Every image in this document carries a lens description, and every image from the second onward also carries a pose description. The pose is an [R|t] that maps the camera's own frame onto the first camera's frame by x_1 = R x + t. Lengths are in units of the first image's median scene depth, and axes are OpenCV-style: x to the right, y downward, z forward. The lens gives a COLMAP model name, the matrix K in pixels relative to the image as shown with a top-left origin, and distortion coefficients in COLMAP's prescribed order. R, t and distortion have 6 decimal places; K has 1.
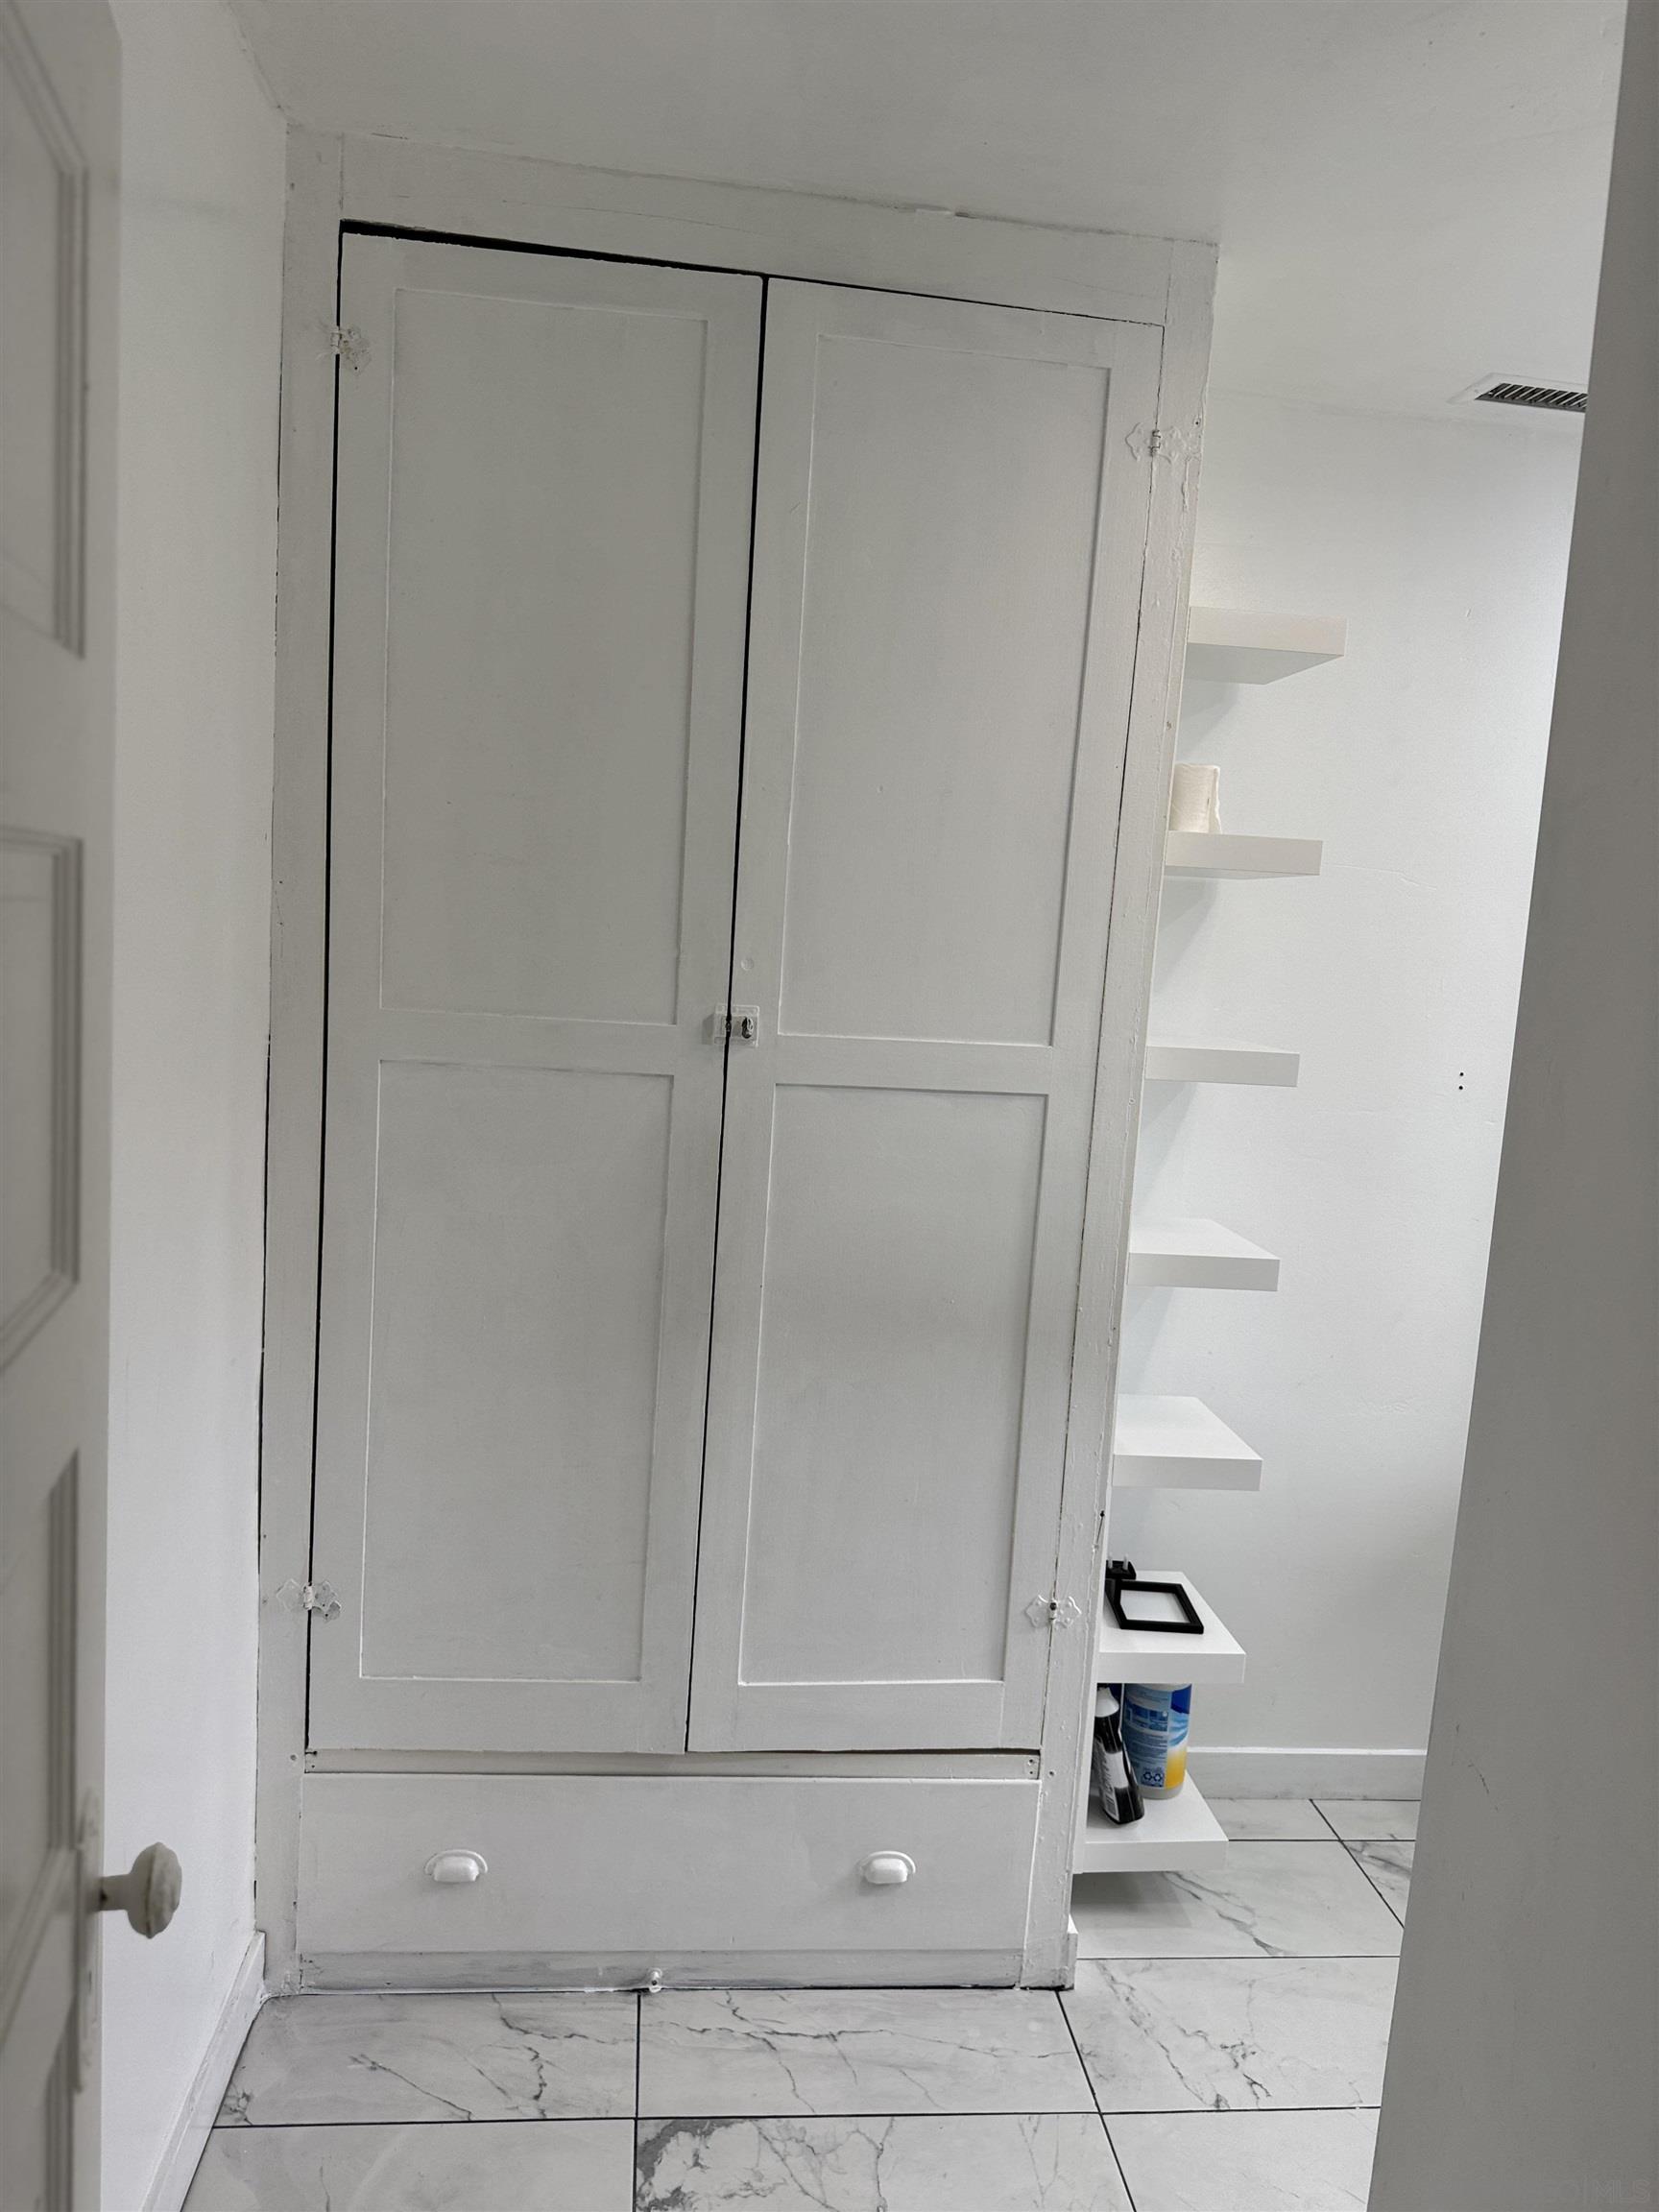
lens RADIAL K [[1548.7, 0, 834.4], [0, 1548.7, 1116.9], [0, 0, 1]] dist [0.157216, -0.271073]
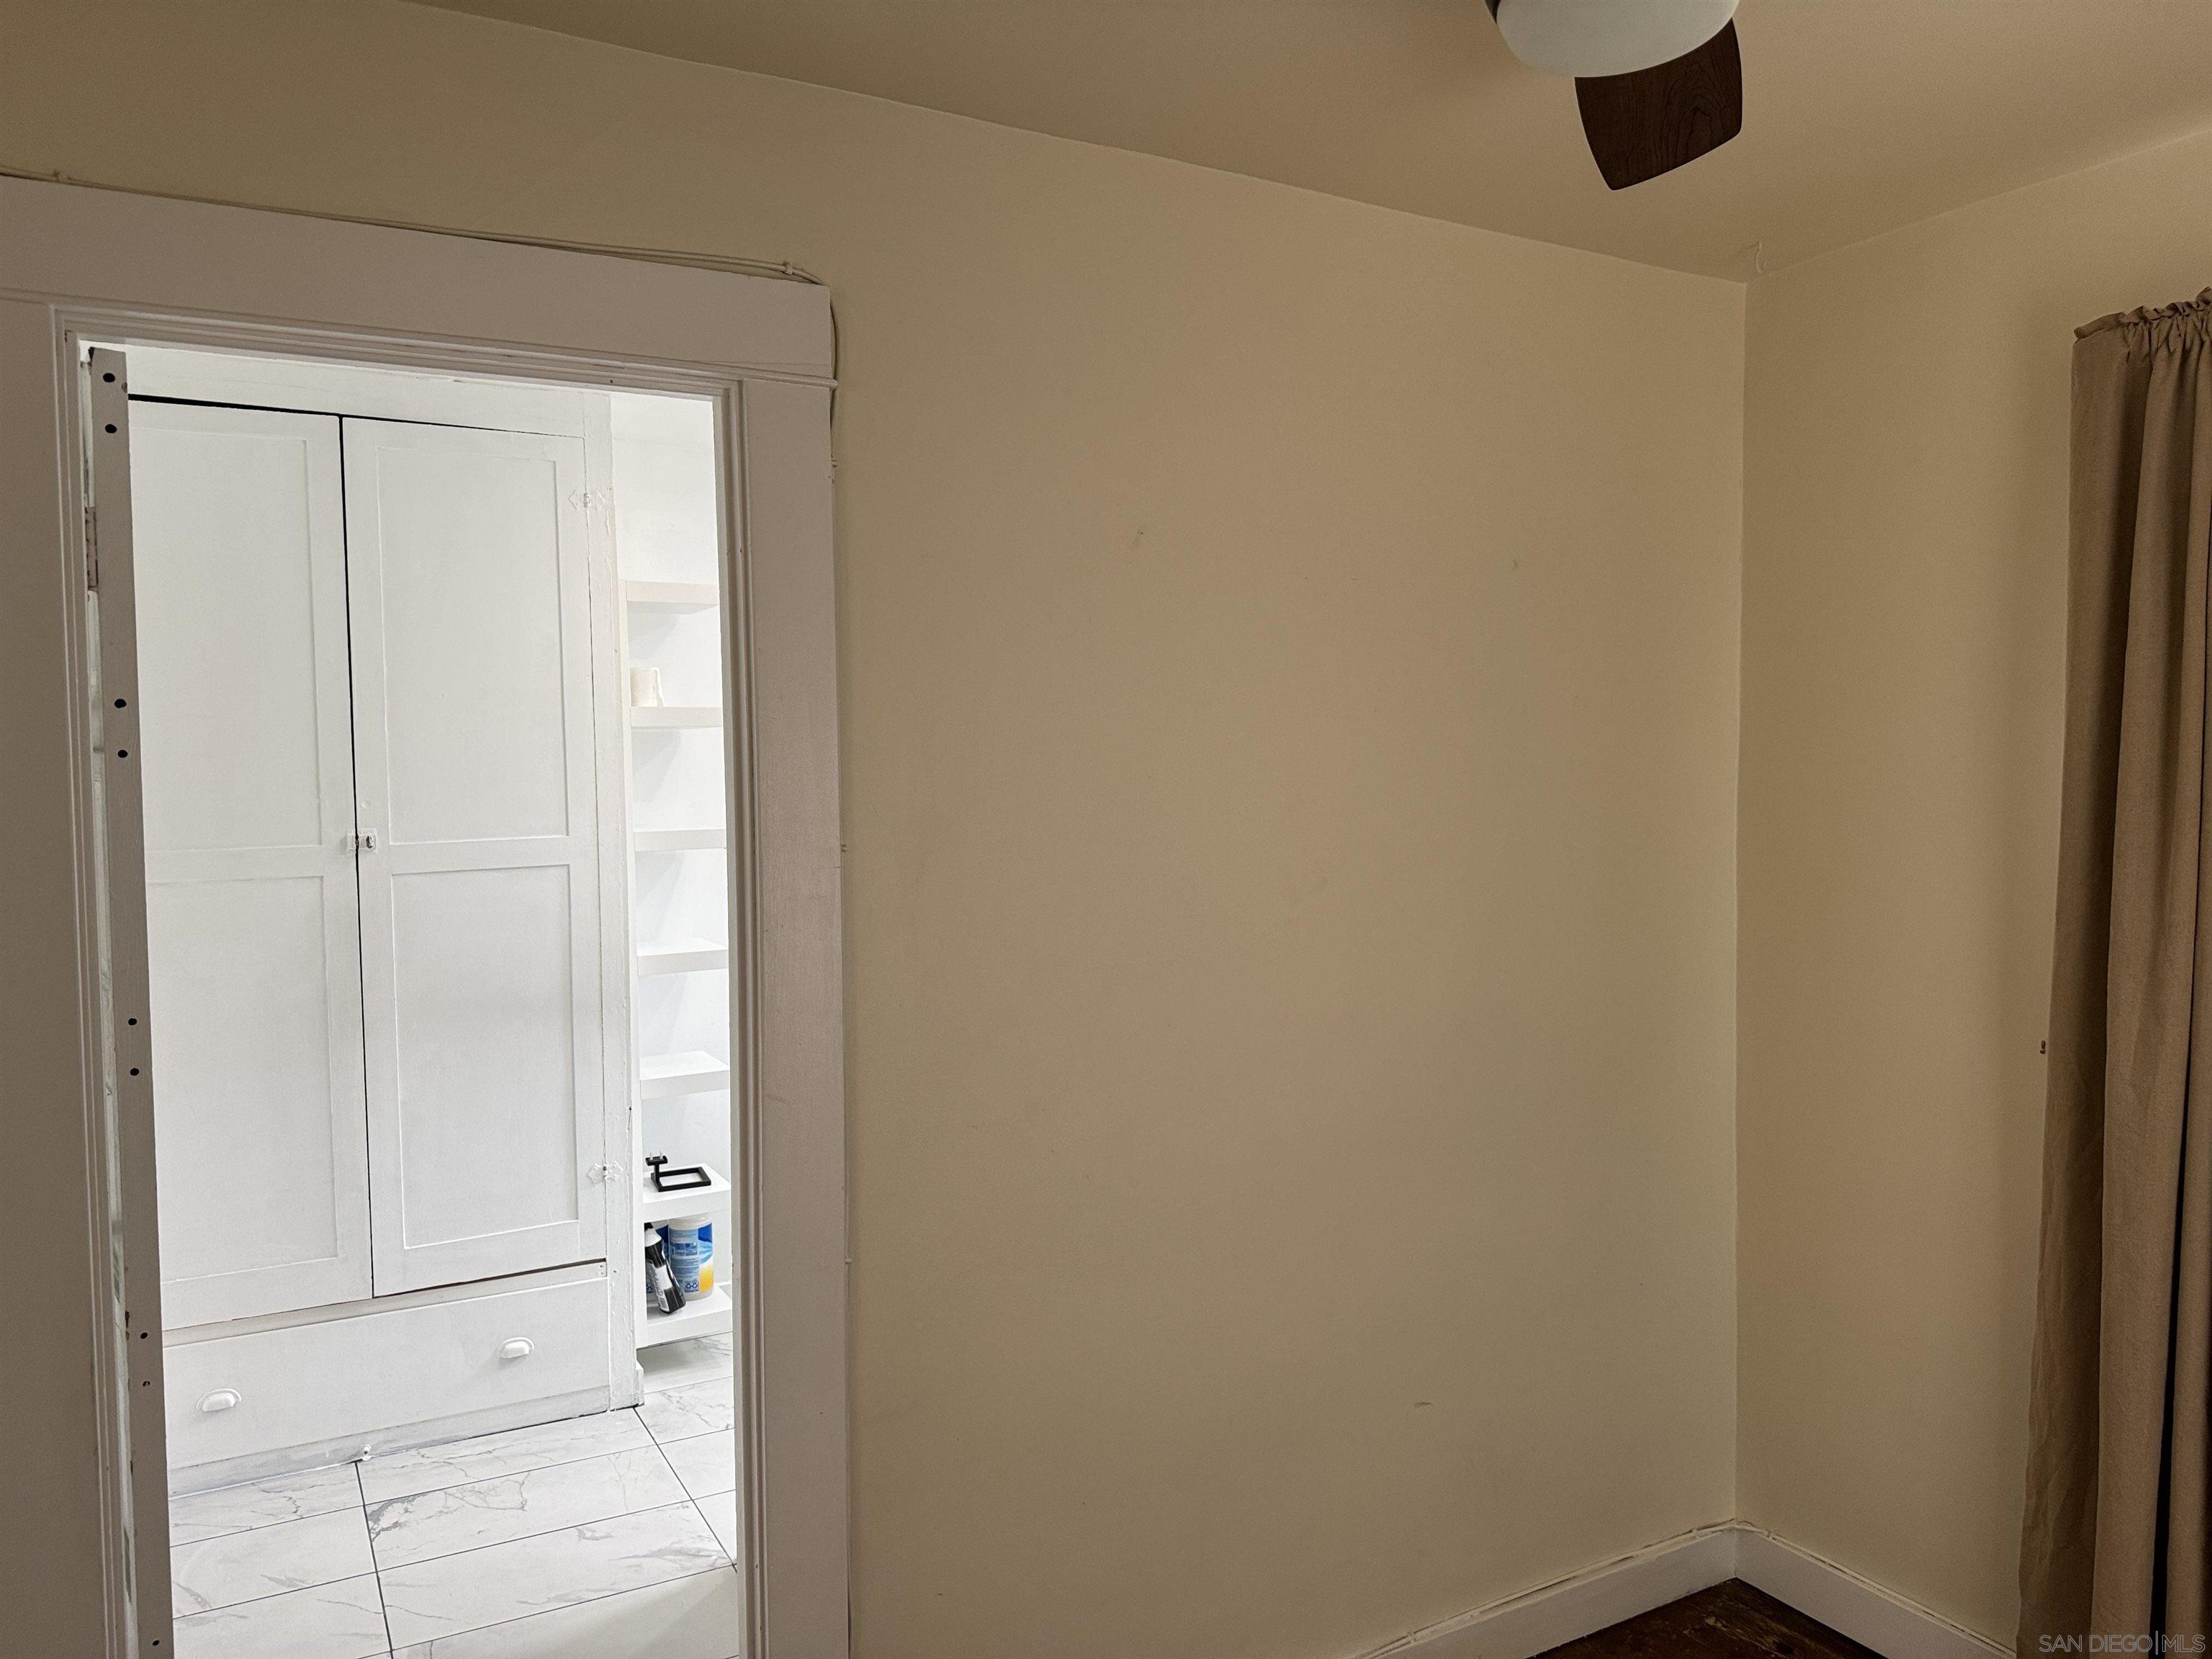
lens RADIAL K [[1575.1, 0, 1100.6], [0, 1575.1, 809.9], [0, 0, 1]] dist [0.015750, -0.029216]
pose [[0.917117, -0.094111, 0.387350, 0.008925], [0.121660, 0.991451, -0.047166, 0.076306], [-0.379600, 0.090382, 0.920725, -0.781037]]
